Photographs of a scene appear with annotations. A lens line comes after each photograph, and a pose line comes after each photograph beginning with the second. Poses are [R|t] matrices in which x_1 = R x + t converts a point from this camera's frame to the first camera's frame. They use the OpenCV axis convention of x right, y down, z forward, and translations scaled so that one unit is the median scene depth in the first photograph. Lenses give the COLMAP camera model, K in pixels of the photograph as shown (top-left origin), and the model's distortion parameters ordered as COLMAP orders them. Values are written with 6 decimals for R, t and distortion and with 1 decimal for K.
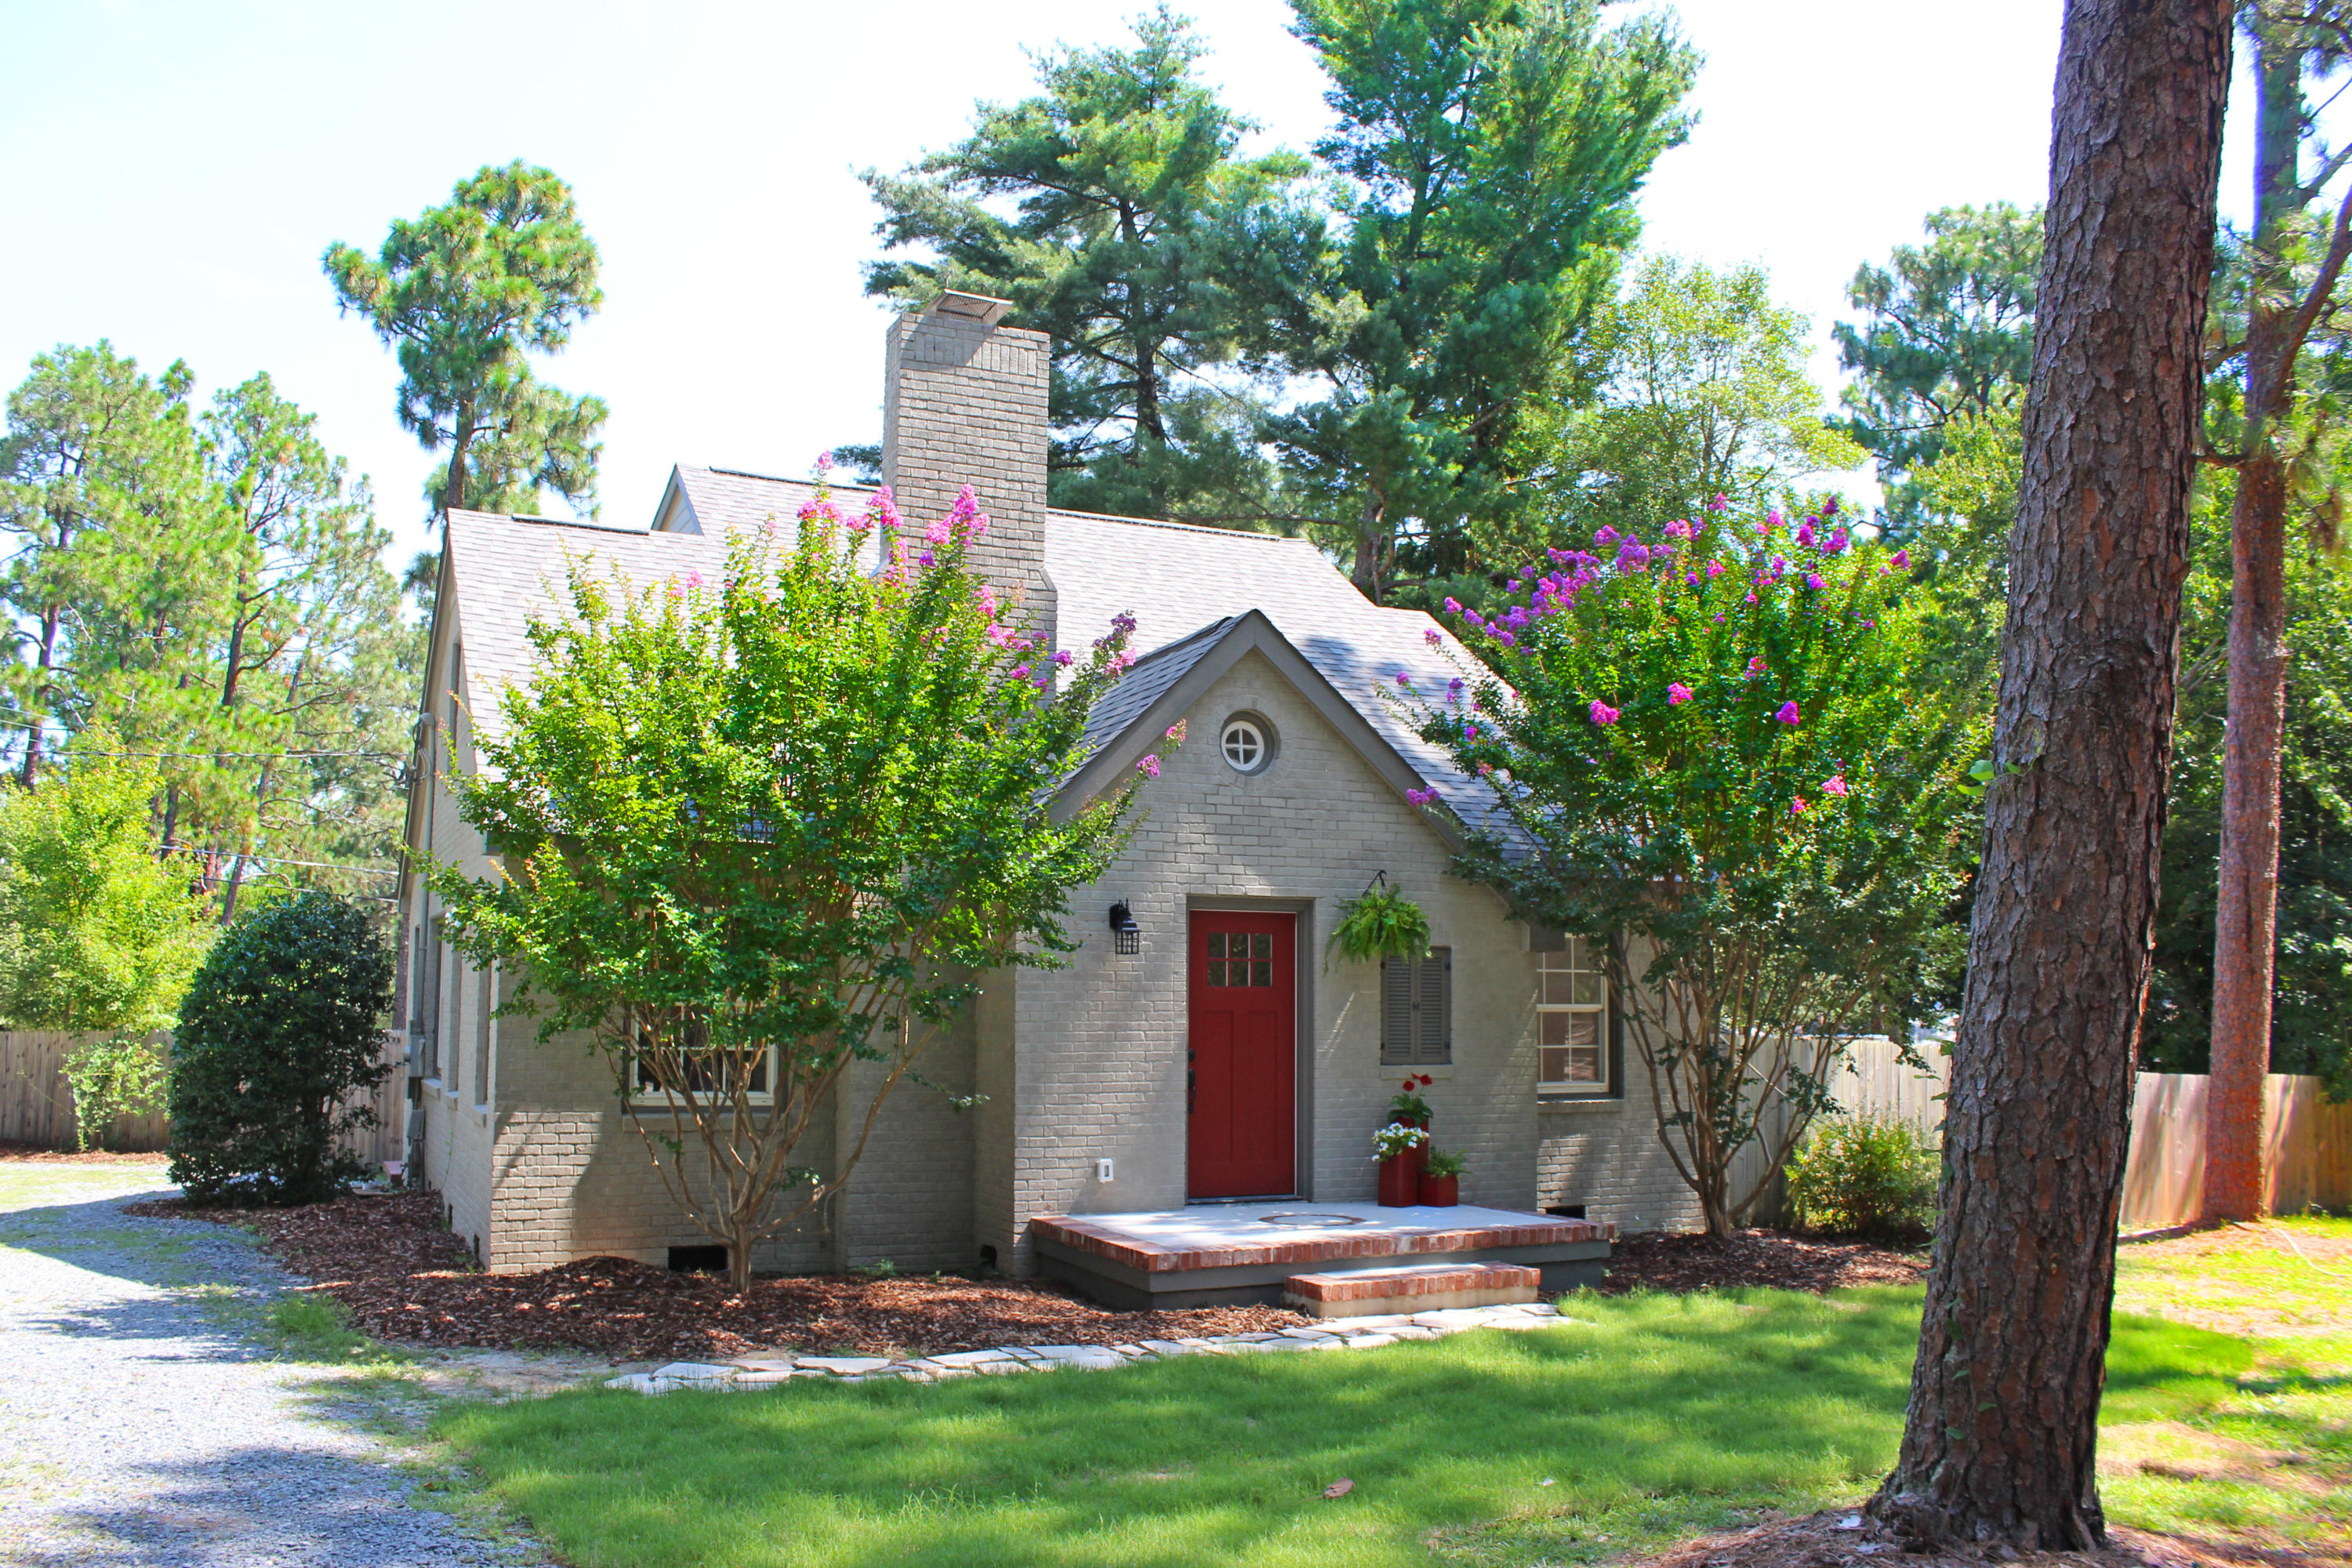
lens RADIAL K [[1942.9, 0, 1152.3], [0, 1942.9, 798.8], [0, 0, 1]] dist [-0.148398, 0.101460]
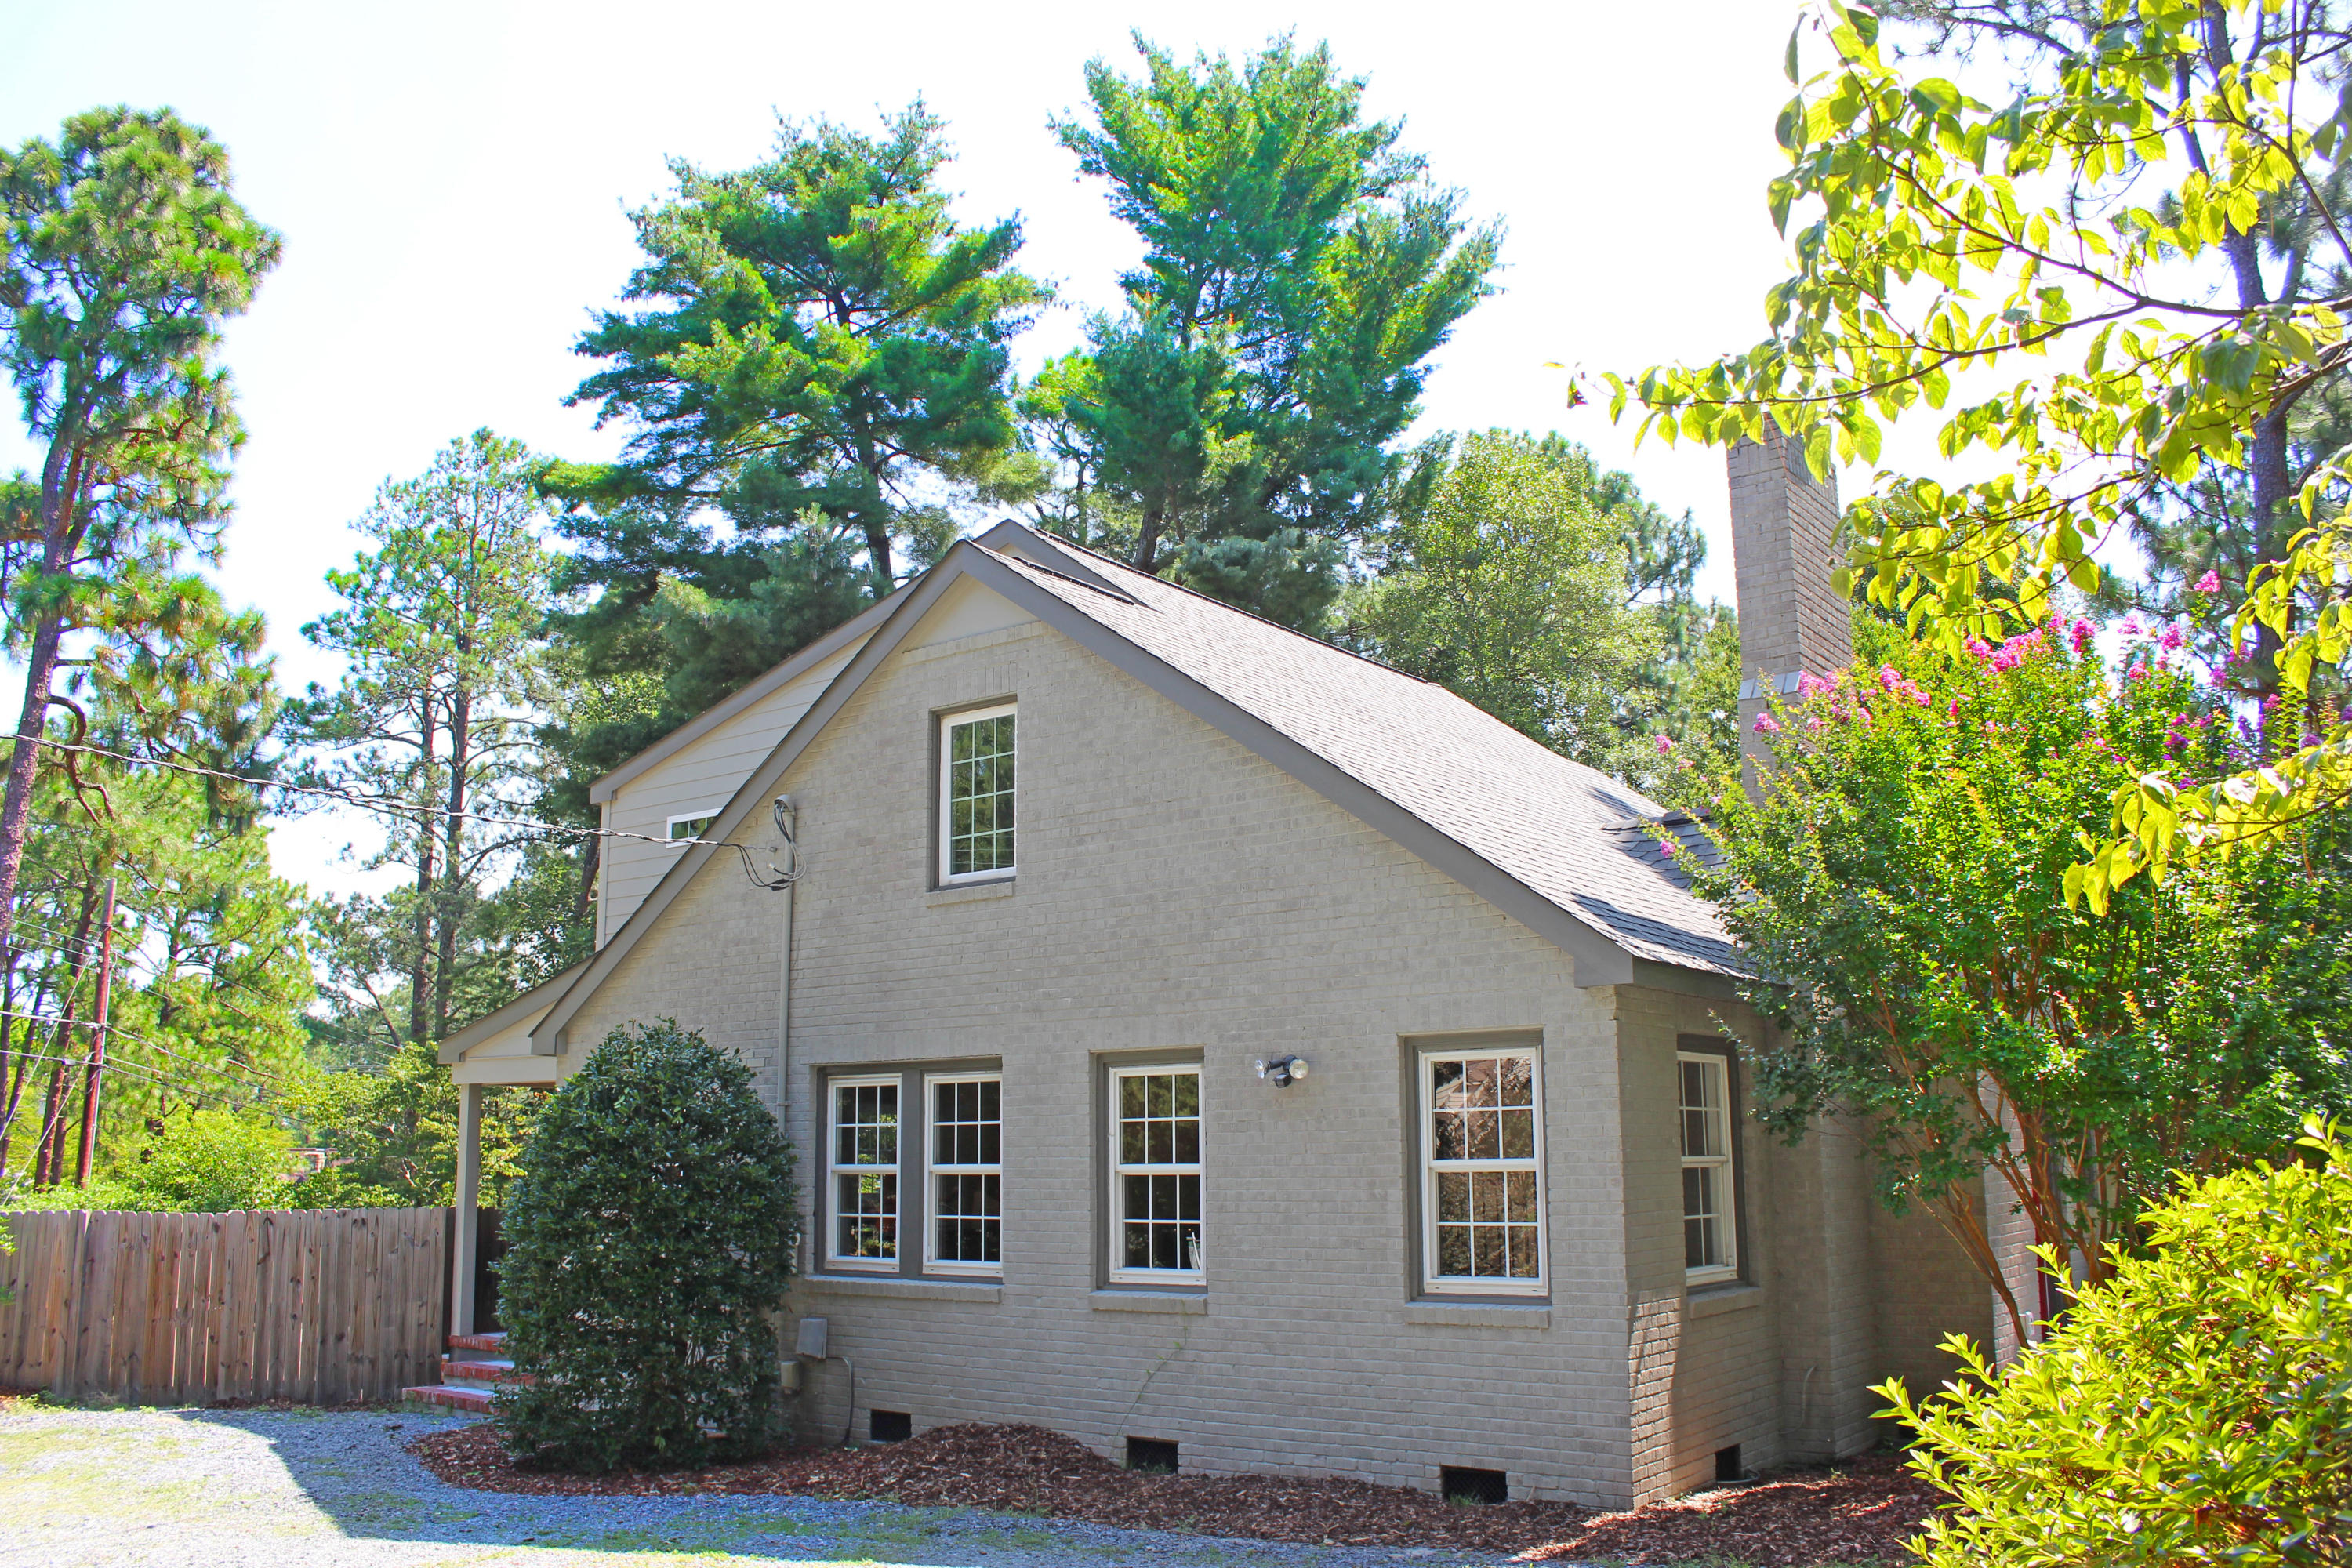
lens RADIAL K [[1942.9, 0, 1181.2], [0, 1942.9, 776.5], [0, 0, 1]] dist [-0.148398, 0.101460]
pose [[0.880124, 0.073245, 0.469060, -0.811393], [-0.030053, 0.994641, -0.098926, 0.025508], [-0.473792, 0.072971, 0.877608, 0.332137]]
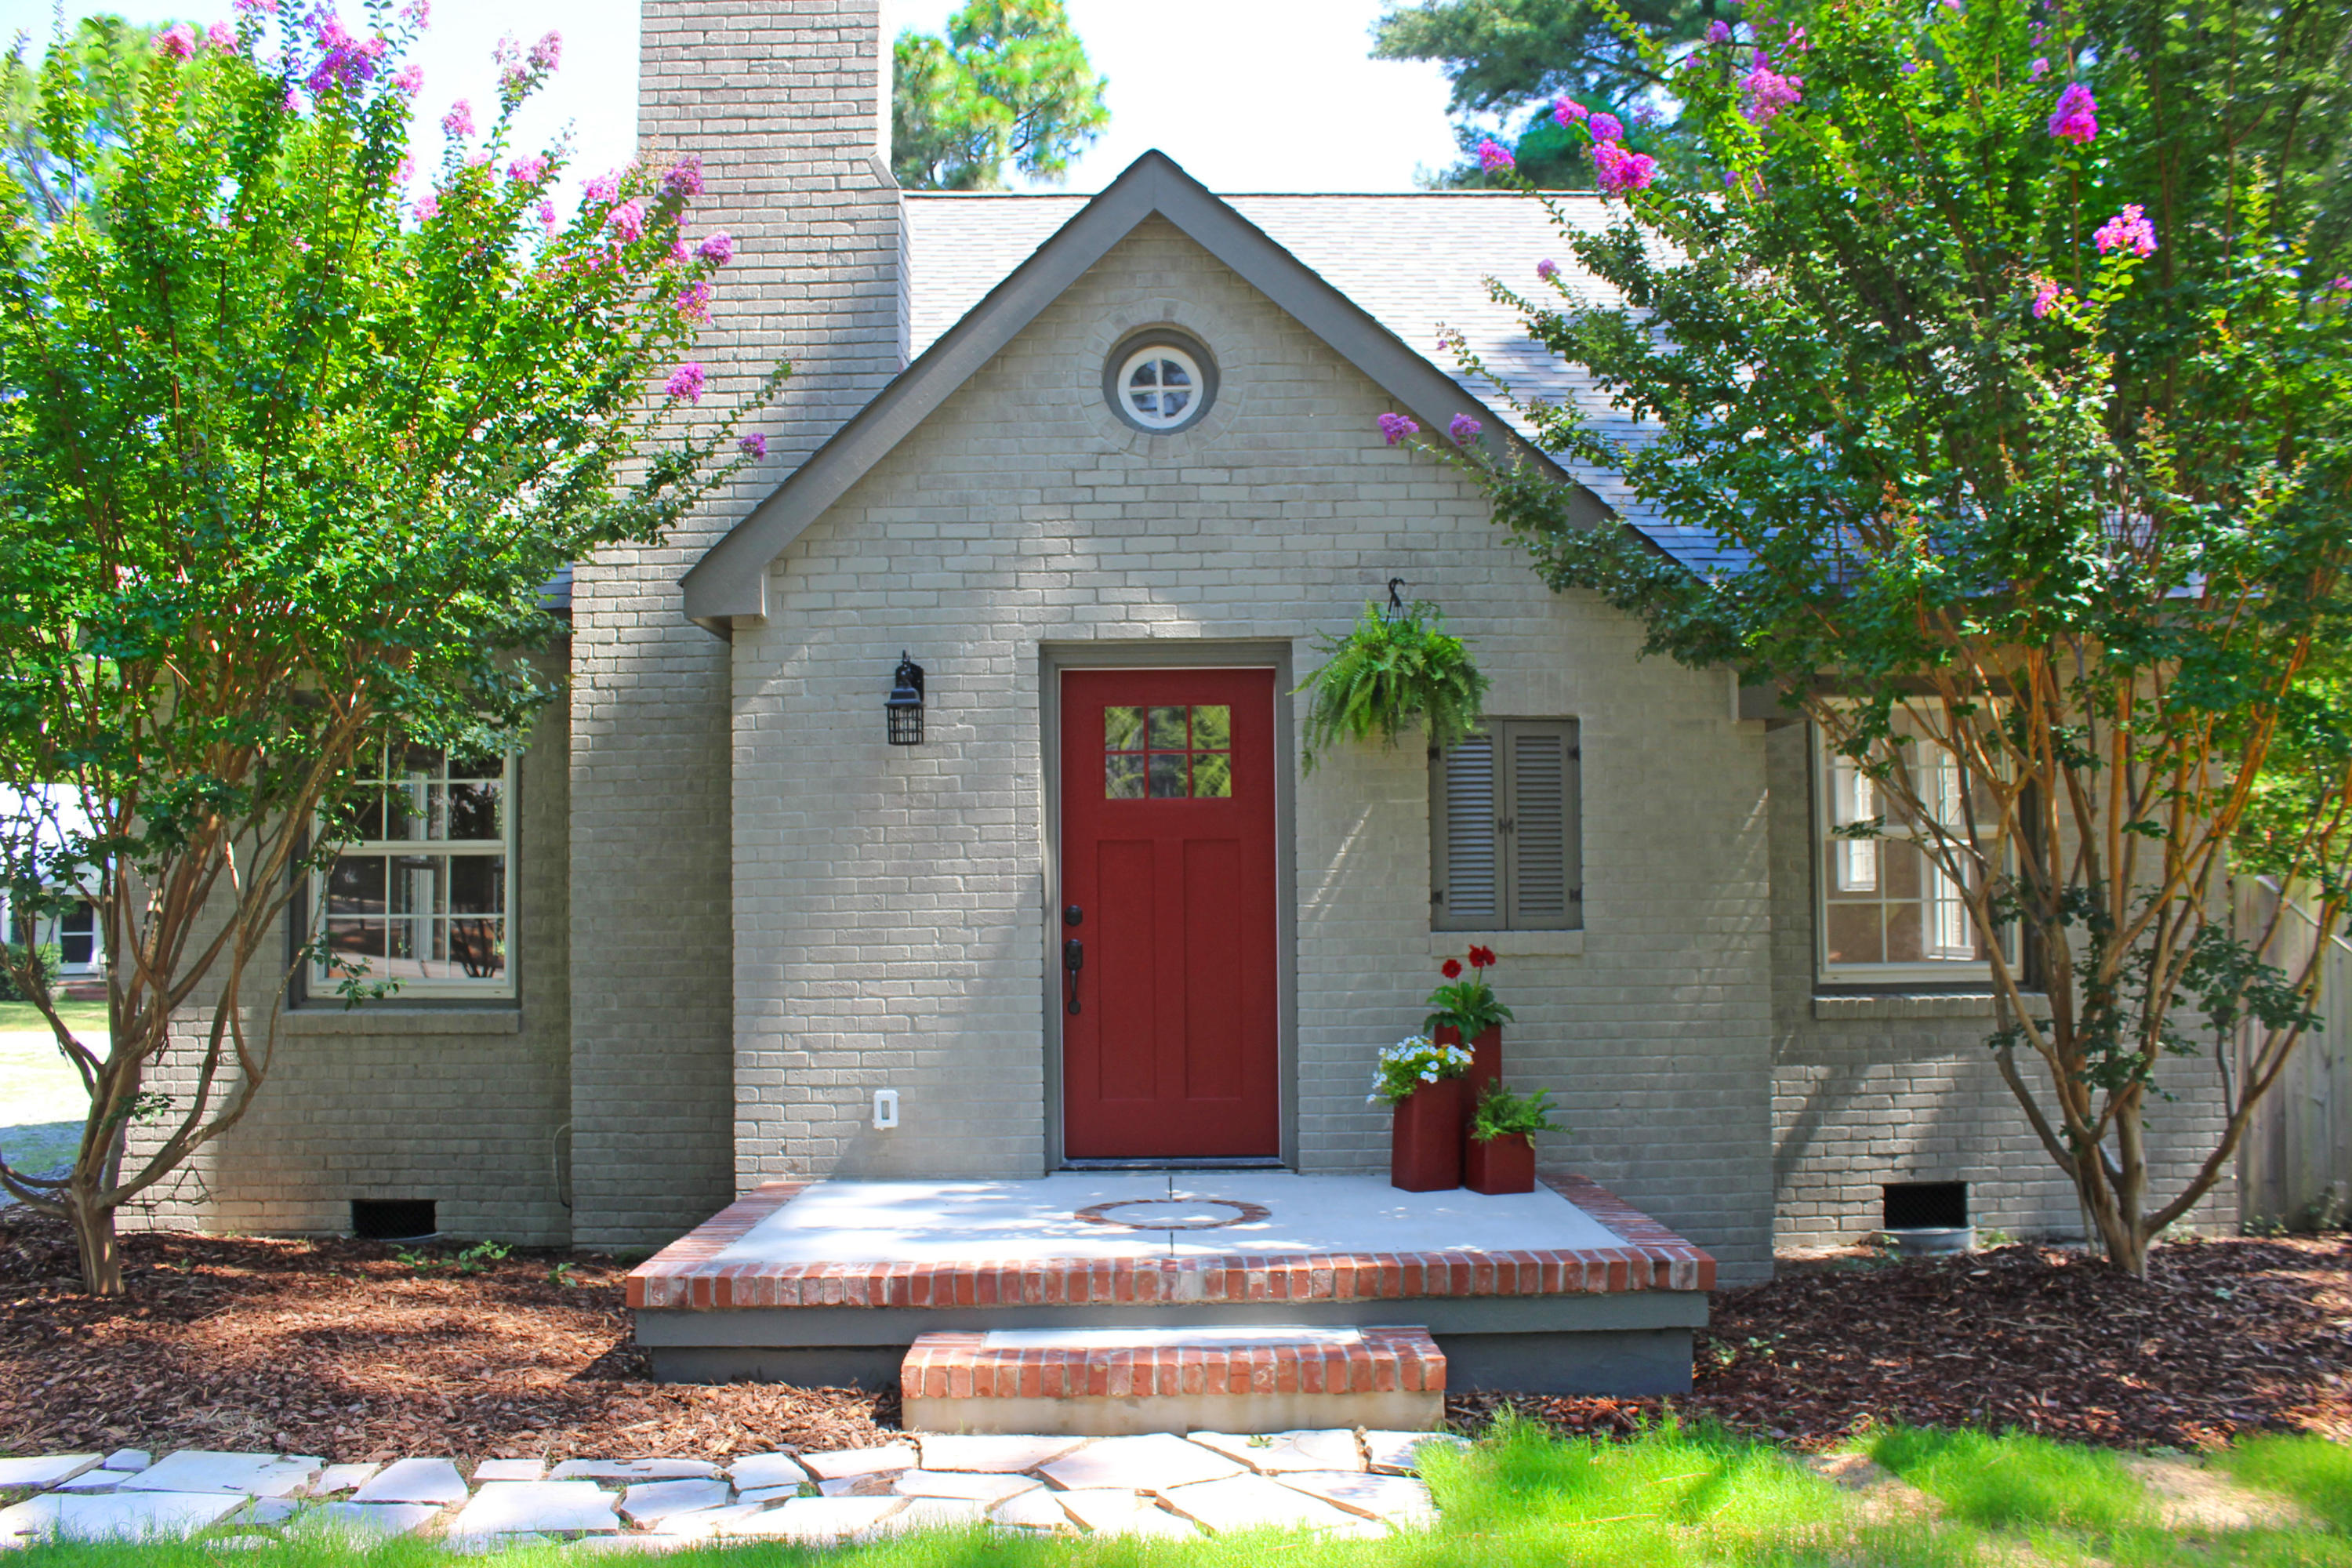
lens RADIAL K [[1942.9, 0, 1169.7], [0, 1942.9, 783.7], [0, 0, 1]] dist [-0.148398, 0.101460]
pose [[0.906371, -0.043613, -0.420225, 0.293224], [0.062536, 0.997550, 0.031352, 0.074906], [0.417828, -0.054695, 0.906878, 0.476907]]
